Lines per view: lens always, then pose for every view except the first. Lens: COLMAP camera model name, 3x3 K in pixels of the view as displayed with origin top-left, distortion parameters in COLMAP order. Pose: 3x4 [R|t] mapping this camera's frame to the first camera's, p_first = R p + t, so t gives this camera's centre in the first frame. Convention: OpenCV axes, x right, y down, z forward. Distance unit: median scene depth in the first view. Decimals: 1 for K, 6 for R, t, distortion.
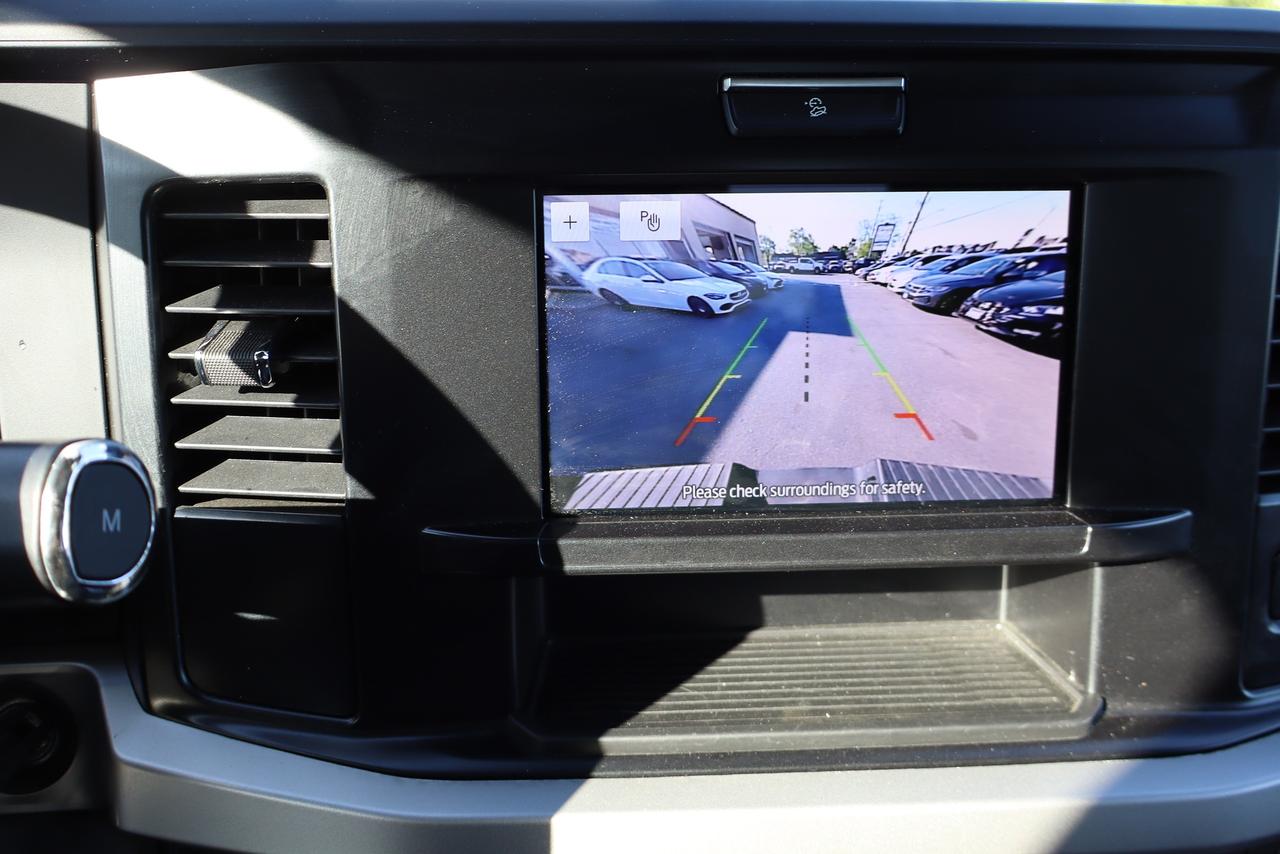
lens RADIAL K [[1067.8, 0, 640.0], [0, 1067.8, 427.0], [0, 0, 1]] dist [0.007276, -0.001670]
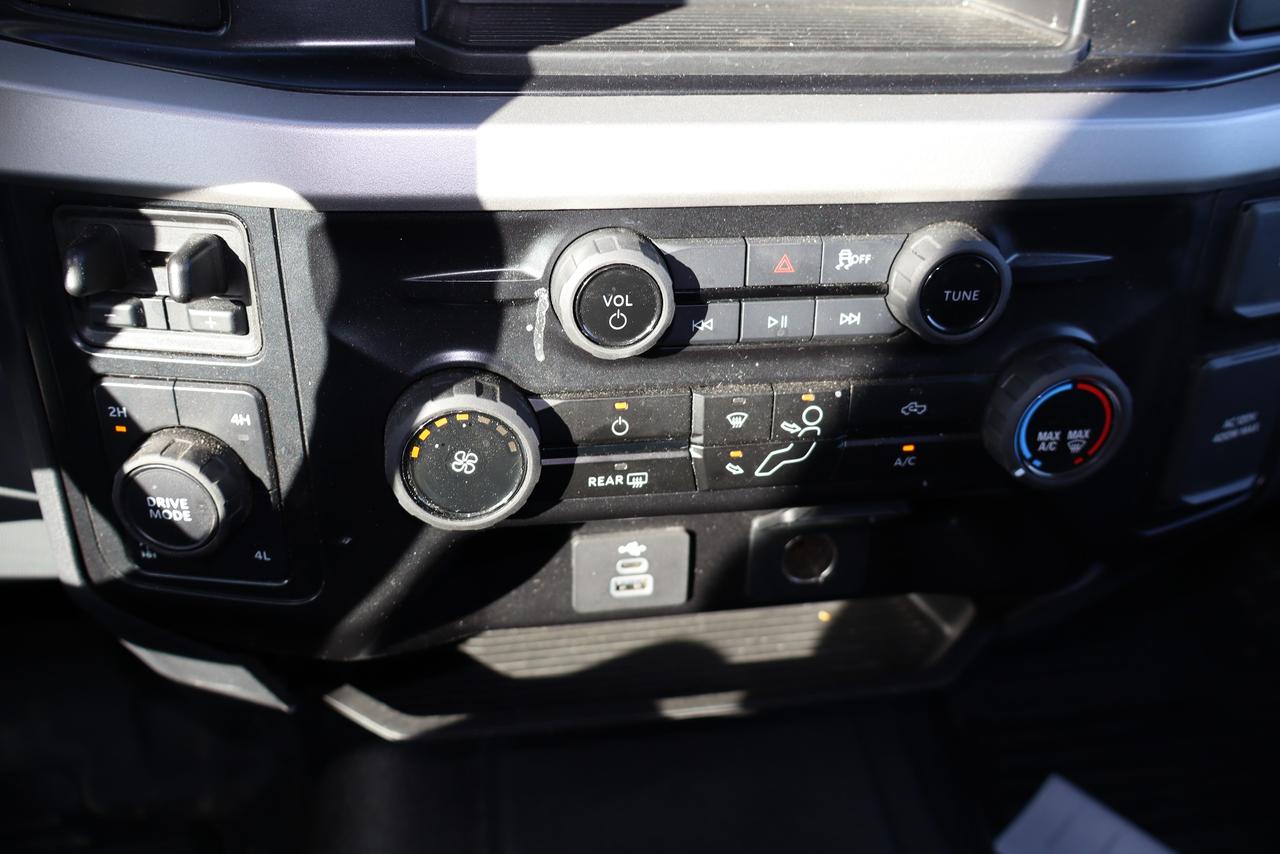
lens RADIAL K [[1067.8, 0, 640.0], [0, 1067.8, 427.0], [0, 0, 1]] dist [0.007276, -0.001670]
pose [[0.991573, -0.024010, 0.127306, -0.064063], [-0.014142, 0.956743, 0.290591, 0.321755], [-0.128776, -0.289943, 0.948341, 0.107689]]
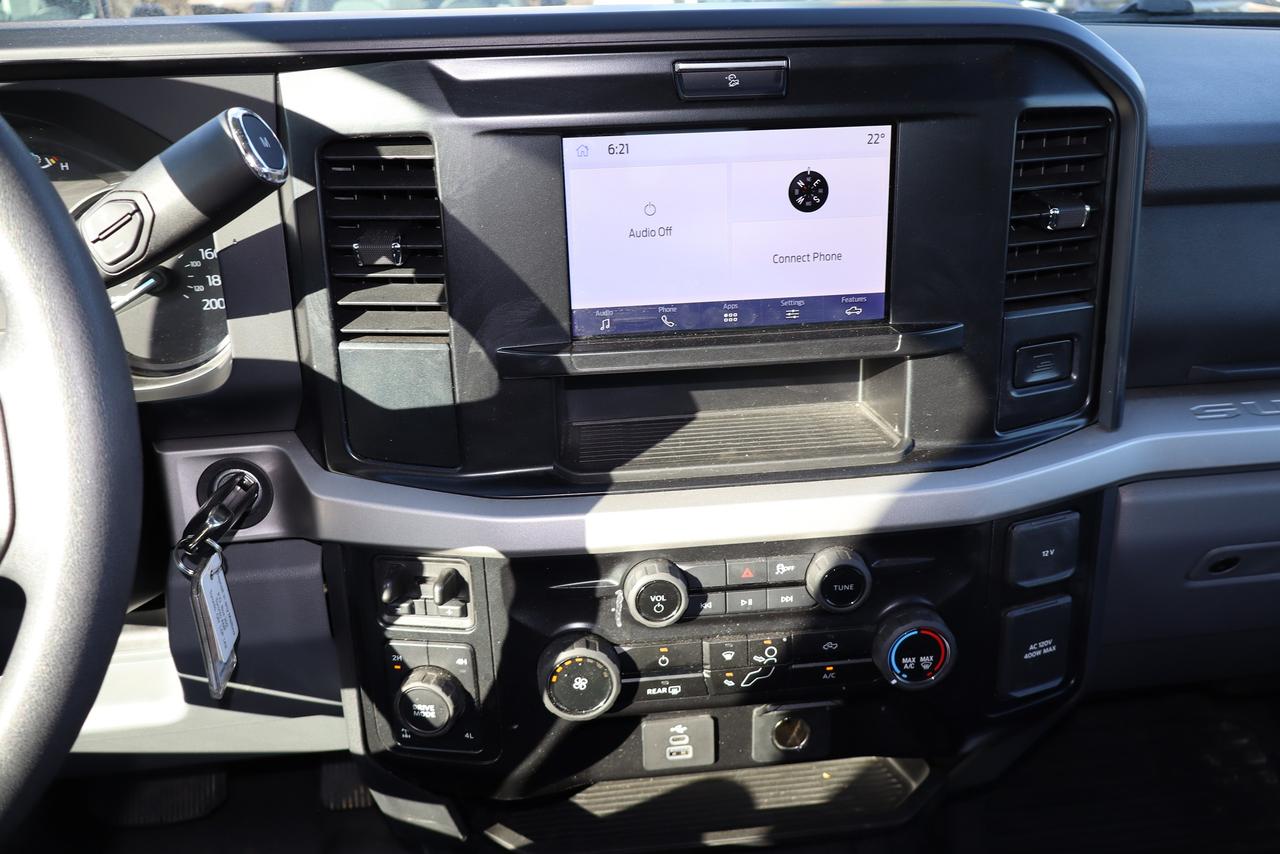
lens RADIAL K [[1067.8, 0, 640.0], [0, 1067.8, 427.0], [0, 0, 1]] dist [0.007276, -0.001670]
pose [[0.997921, -0.038197, 0.051919, -0.074101], [0.030802, 0.990170, 0.136437, -0.003626], [-0.056620, -0.134554, 0.989287, -0.624052]]
